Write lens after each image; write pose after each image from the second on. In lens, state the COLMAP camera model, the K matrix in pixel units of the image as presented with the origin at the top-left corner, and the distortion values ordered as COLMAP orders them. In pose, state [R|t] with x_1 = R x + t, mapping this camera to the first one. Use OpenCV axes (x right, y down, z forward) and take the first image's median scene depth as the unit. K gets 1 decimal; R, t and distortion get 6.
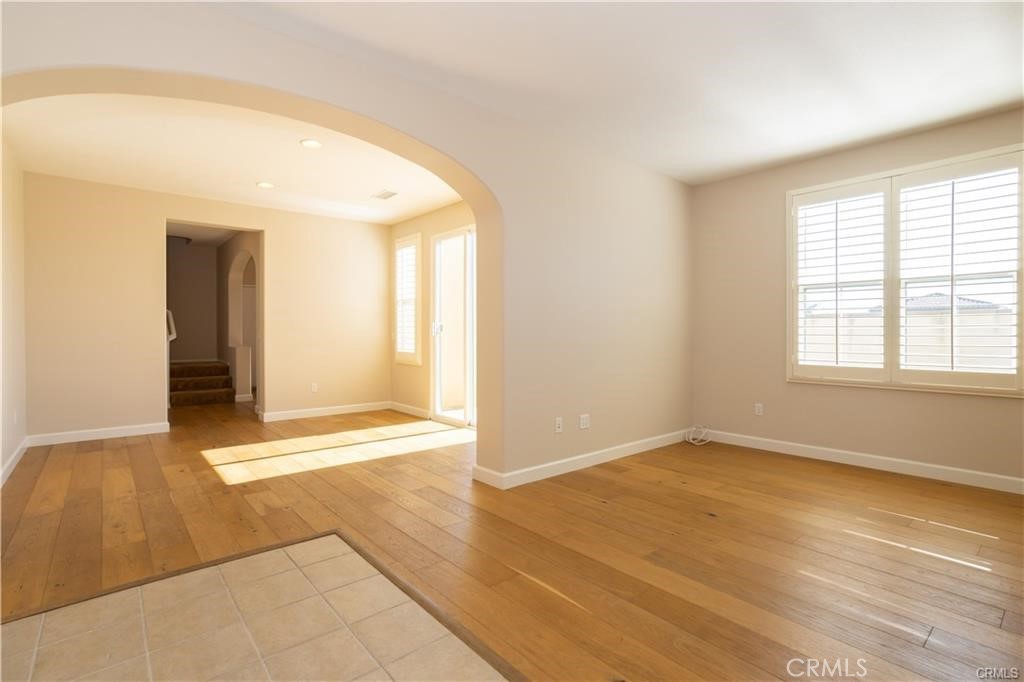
lens RADIAL K [[486.7, 0, 512.8], [0, 486.7, 336.4], [0, 0, 1]] dist [-0.057099, 0.032335]
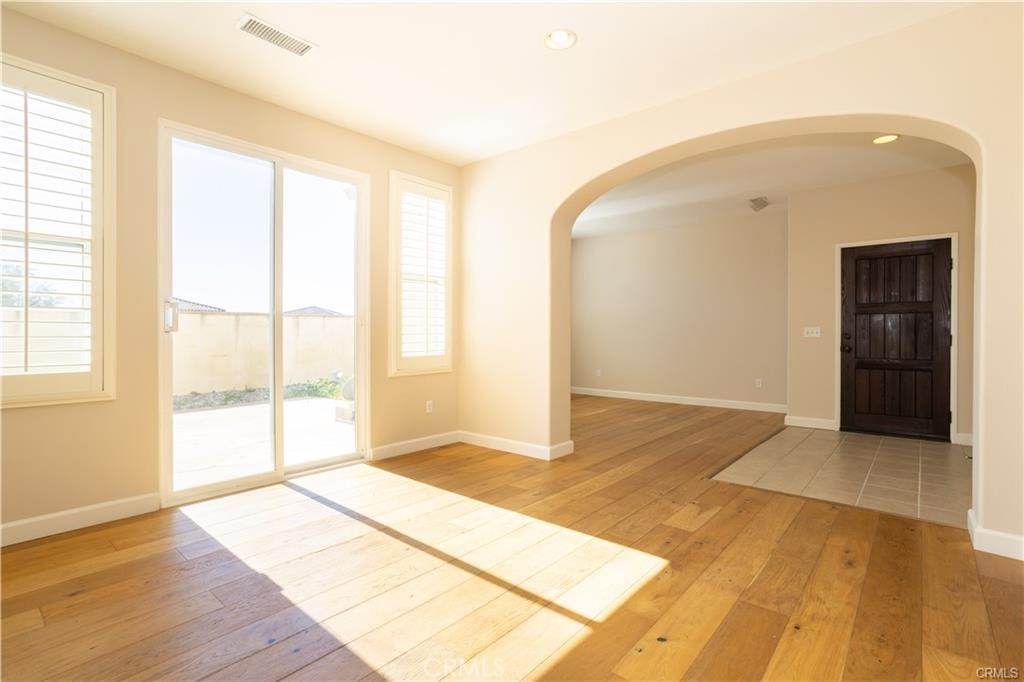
lens RADIAL K [[486.7, 0, 512.8], [0, 486.7, 336.4], [0, 0, 1]] dist [-0.057099, 0.032335]
pose [[-0.148933, -0.003895, 0.988840, -0.695686], [0.010318, 0.999932, 0.005493, 0.005914], [-0.988793, 0.011021, -0.148882, 0.758224]]
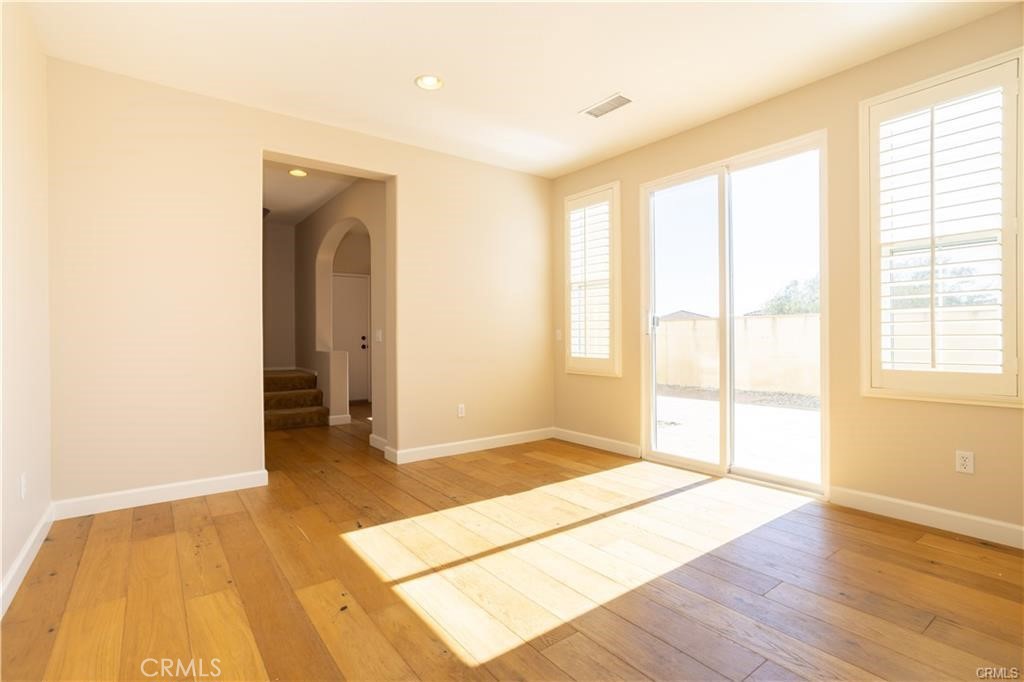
lens RADIAL K [[491.1, 0, 515.5], [0, 491.1, 336.0], [0, 0, 1]] dist [-0.033782, 0.014033]
pose [[0.998216, -0.005055, -0.059492, -0.312172], [0.004544, 0.999952, -0.008713, 0.008032], [0.059533, 0.008427, 0.998191, 0.329900]]
